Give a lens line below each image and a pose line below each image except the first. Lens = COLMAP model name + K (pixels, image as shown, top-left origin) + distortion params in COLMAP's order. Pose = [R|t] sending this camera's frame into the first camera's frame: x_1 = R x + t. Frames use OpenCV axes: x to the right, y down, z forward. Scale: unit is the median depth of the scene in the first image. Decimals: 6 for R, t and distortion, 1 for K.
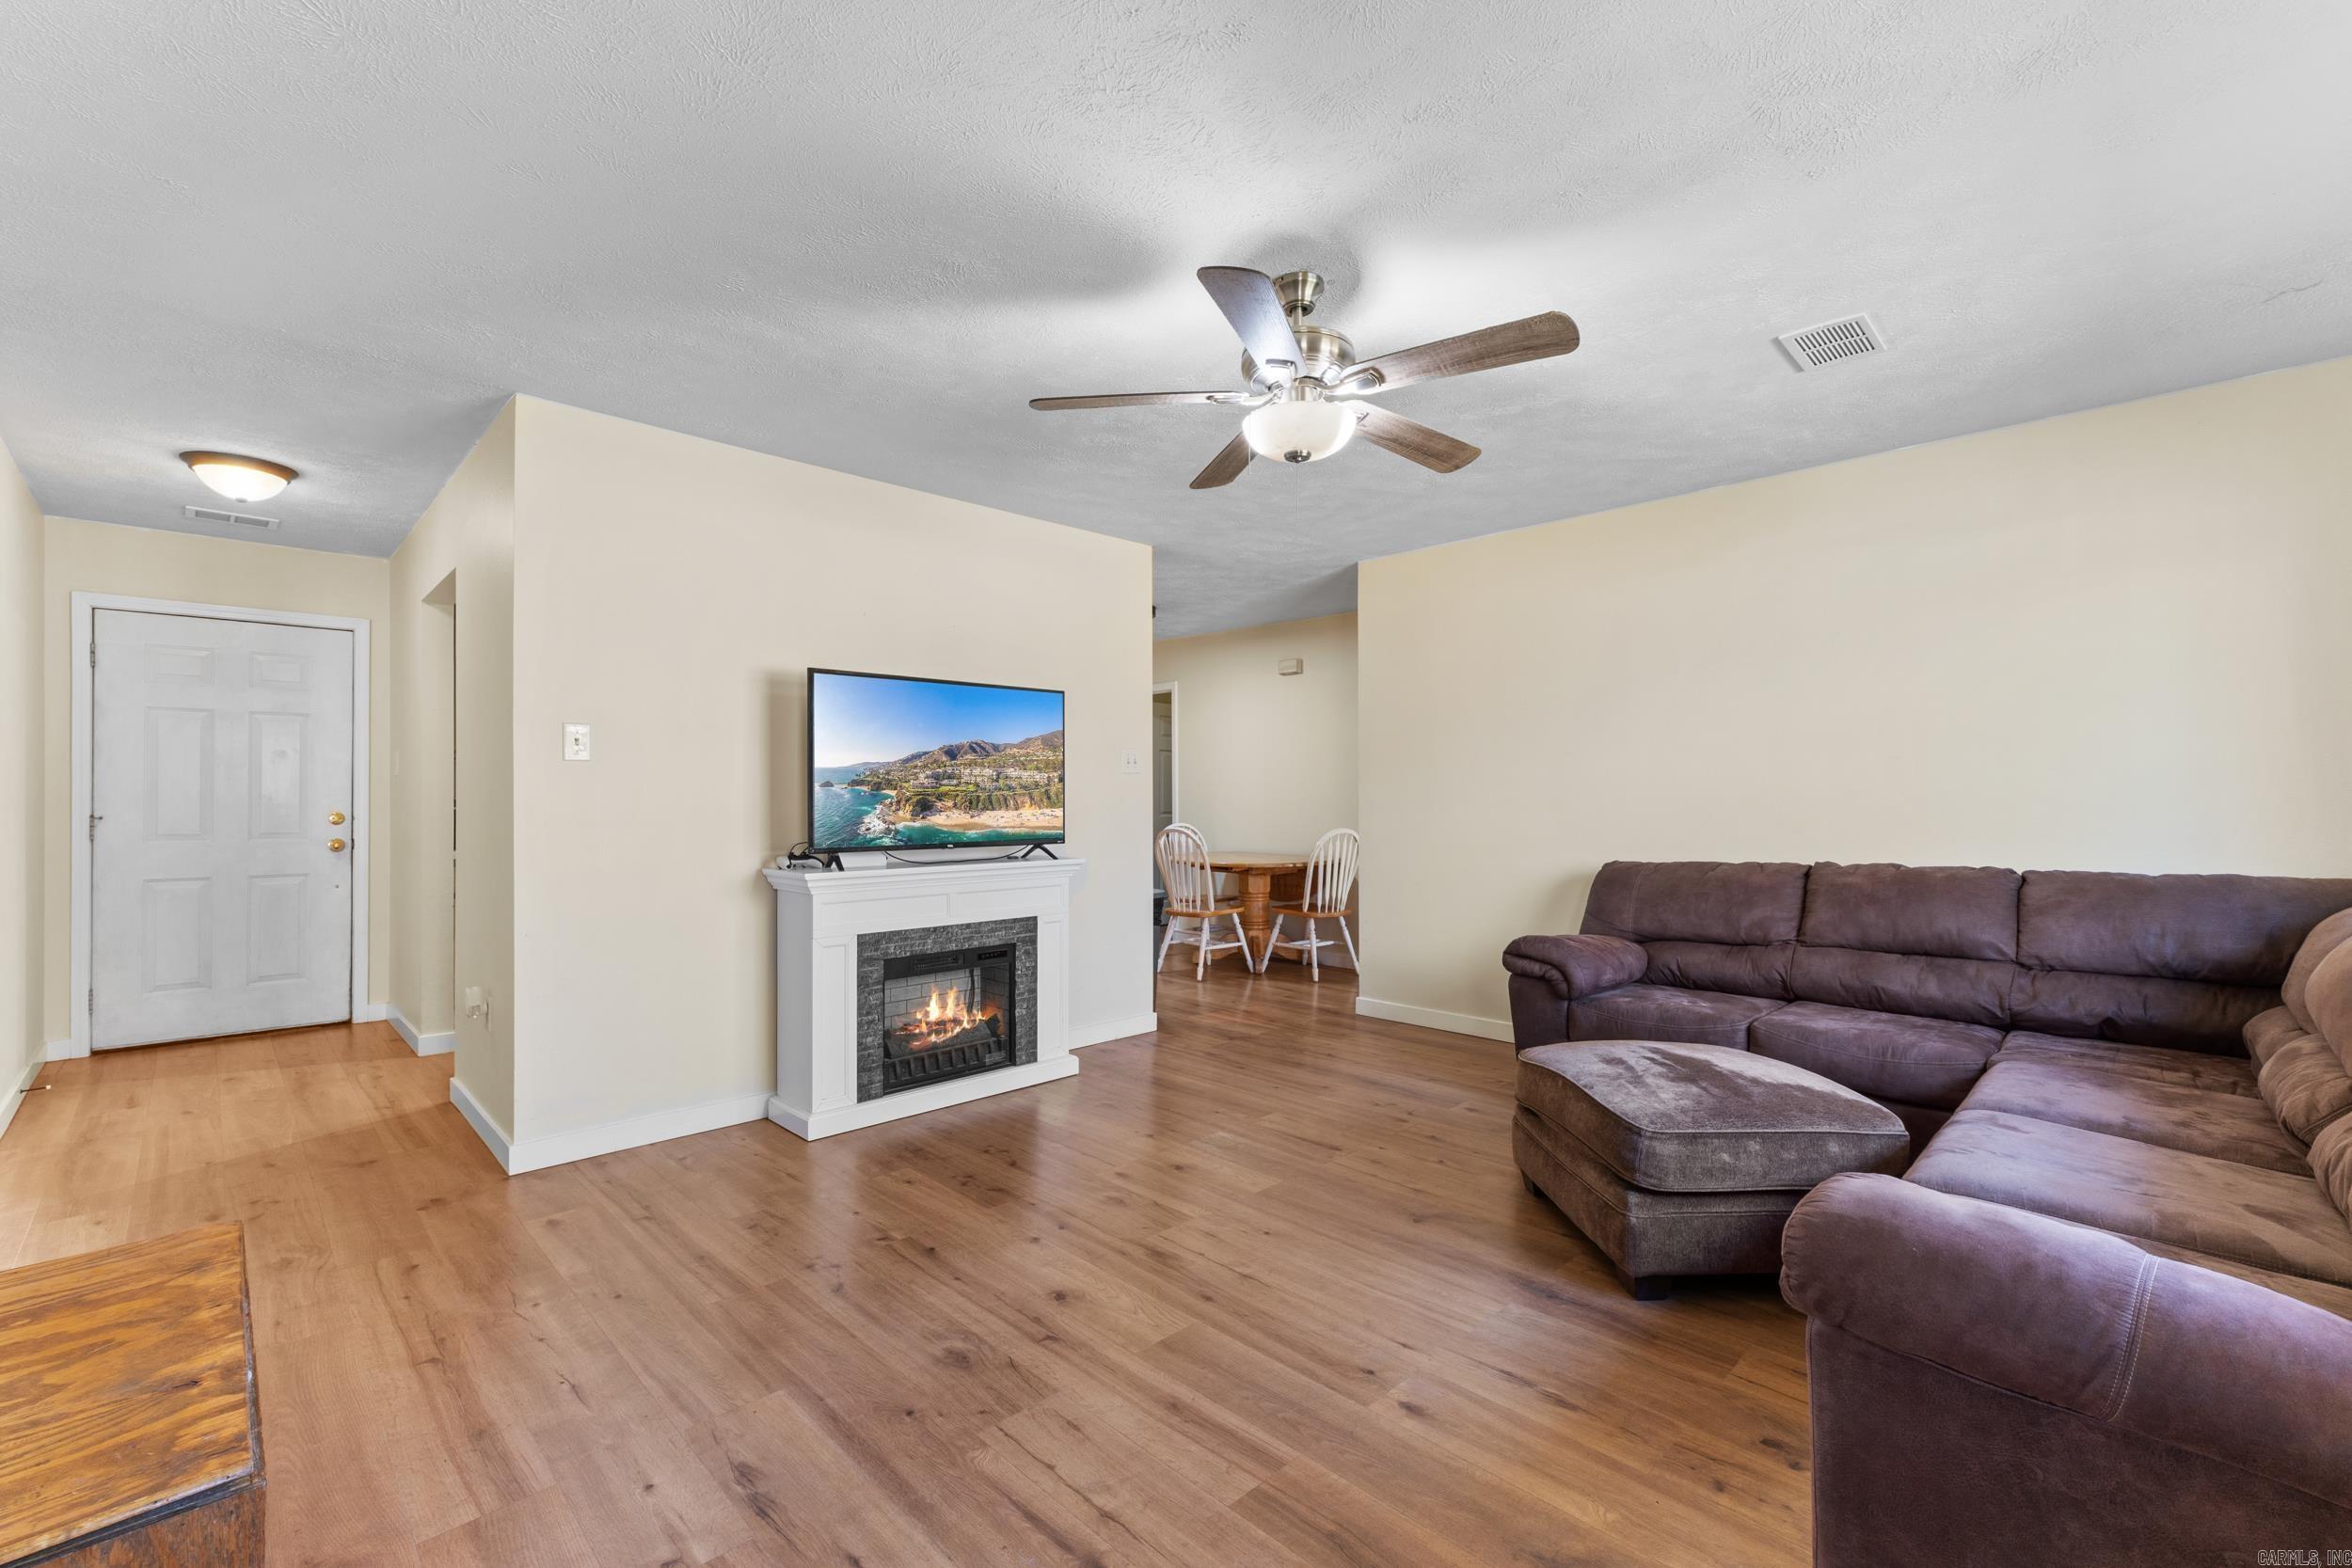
lens RADIAL K [[991.2, 0, 1176.0], [0, 991.2, 784.0], [0, 0, 1]] dist [0.001658, 0.000451]
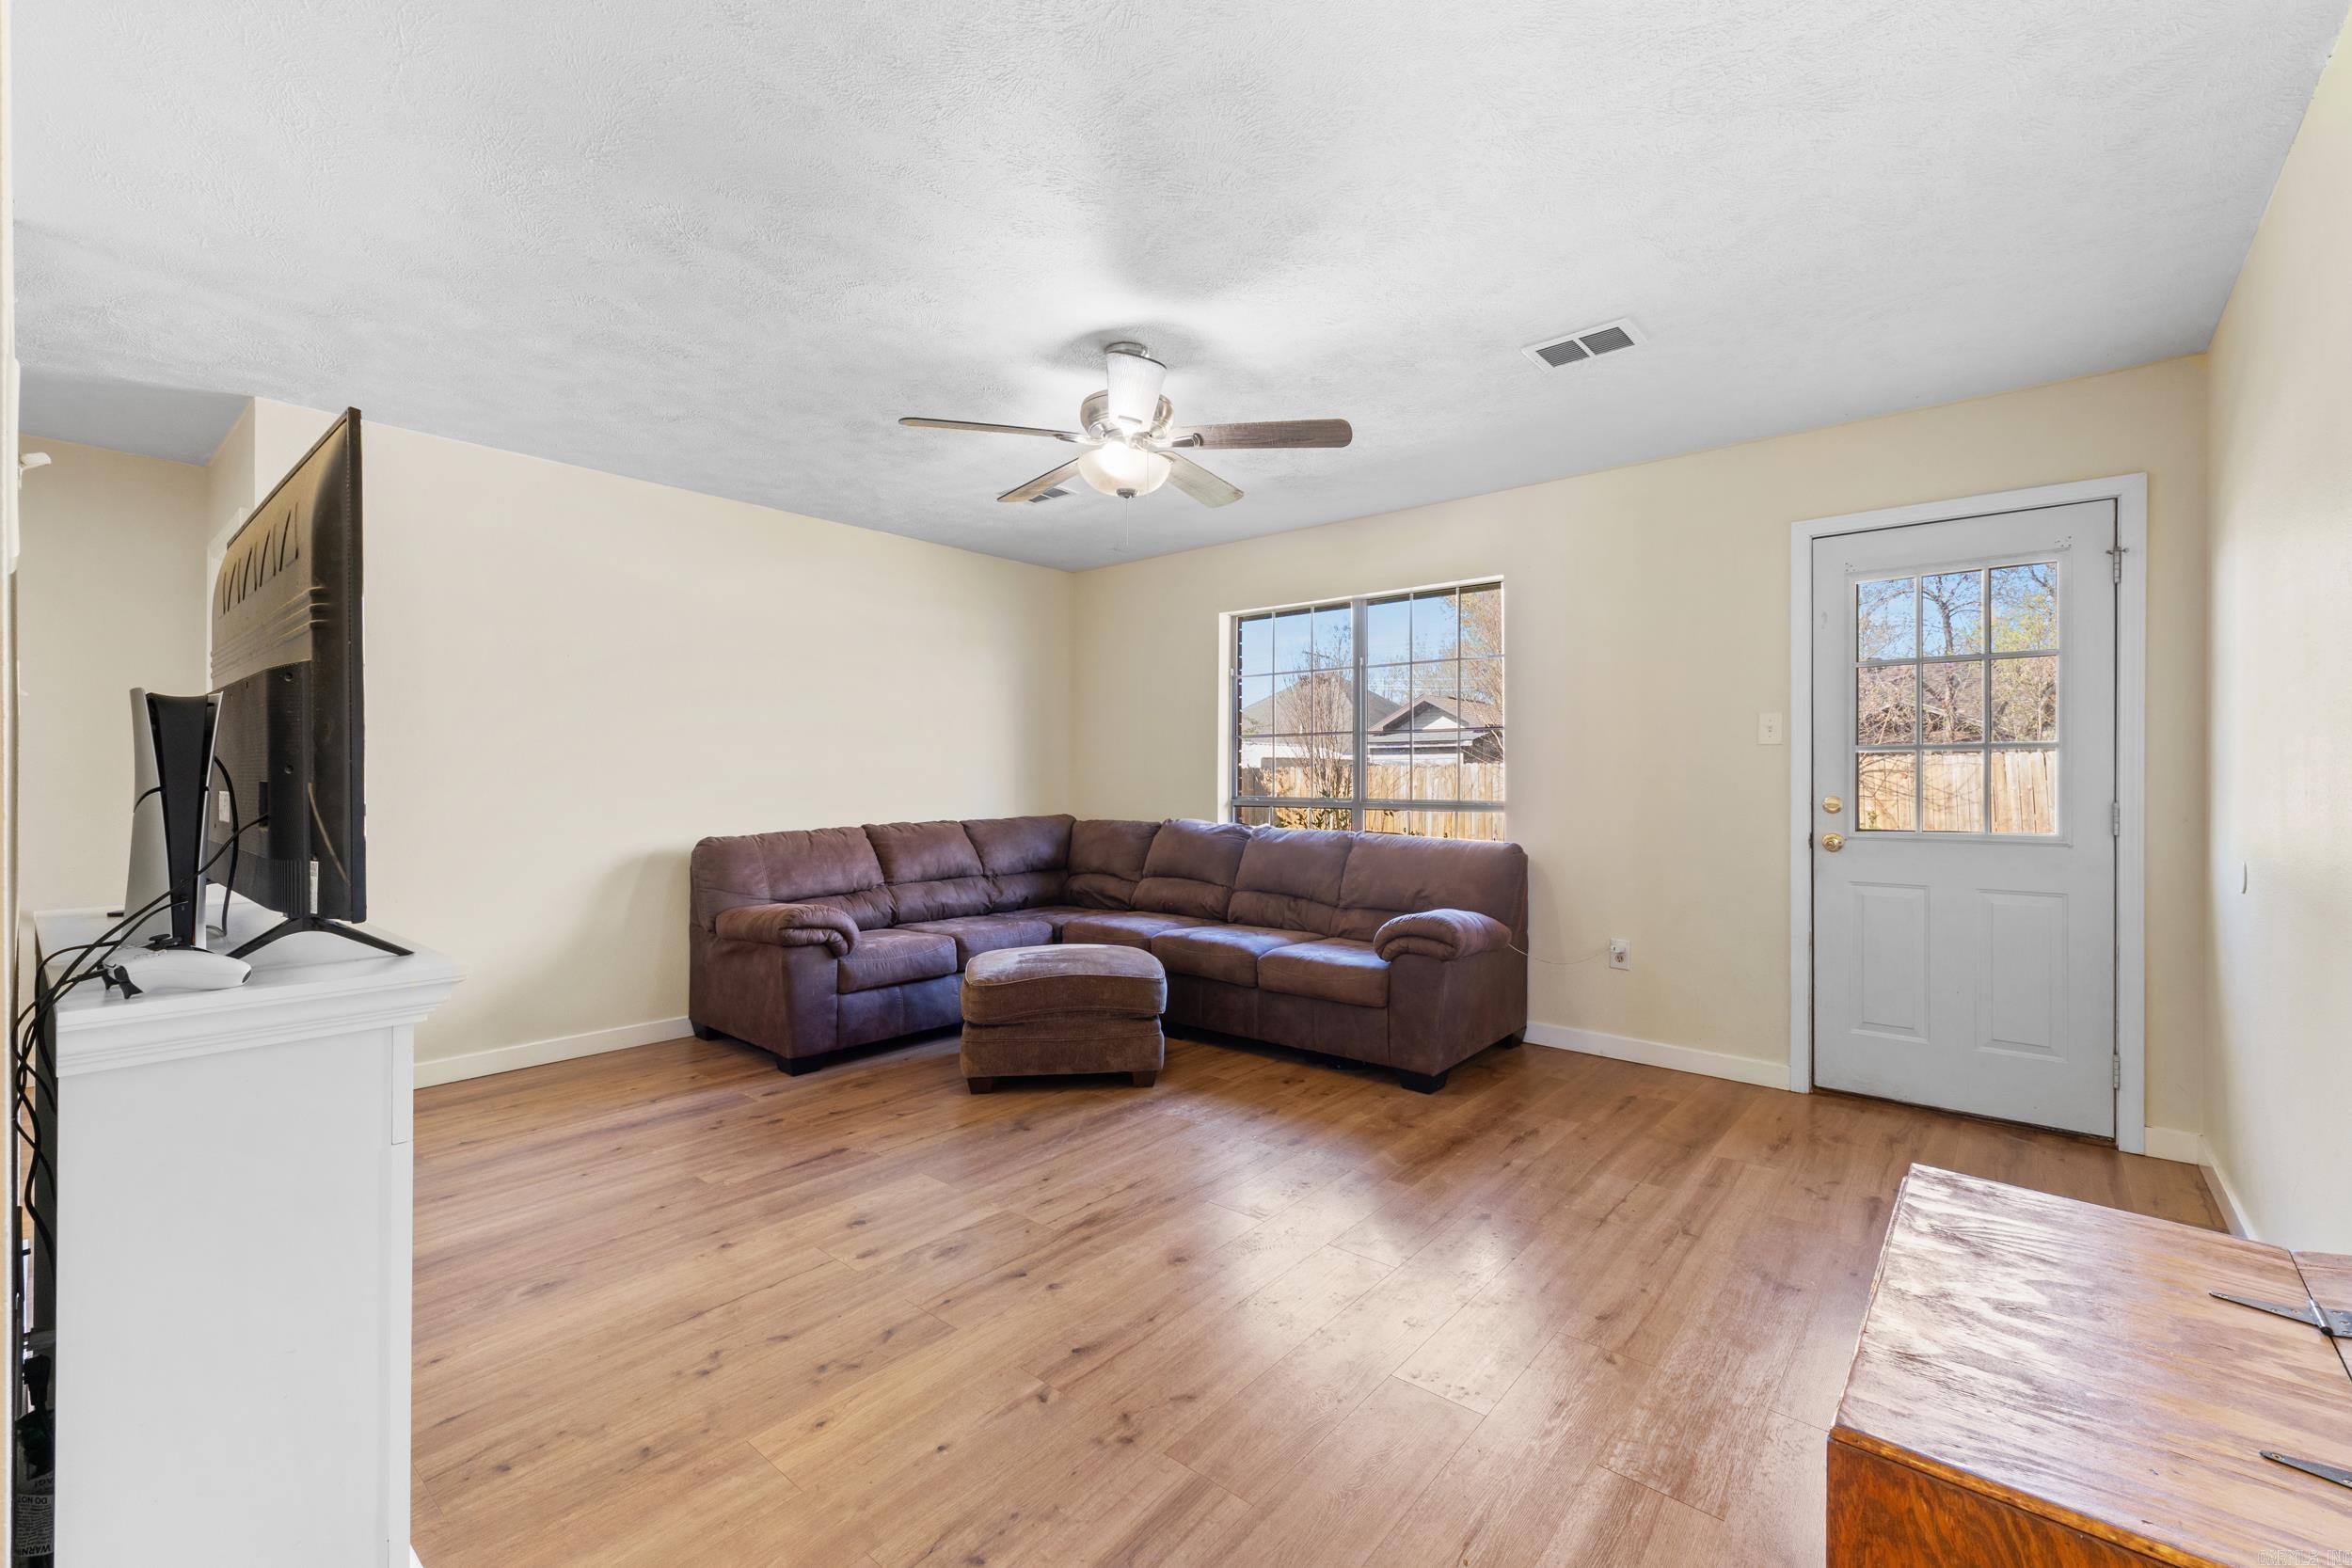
lens RADIAL K [[991.2, 0, 1176.0], [0, 991.2, 784.0], [0, 0, 1]] dist [0.001658, 0.000451]
pose [[-0.088145, -0.005881, 0.996090, -0.917696], [-0.015984, 0.999862, 0.004489, 0.012825], [-0.995979, -0.015526, -0.088227, 0.884111]]
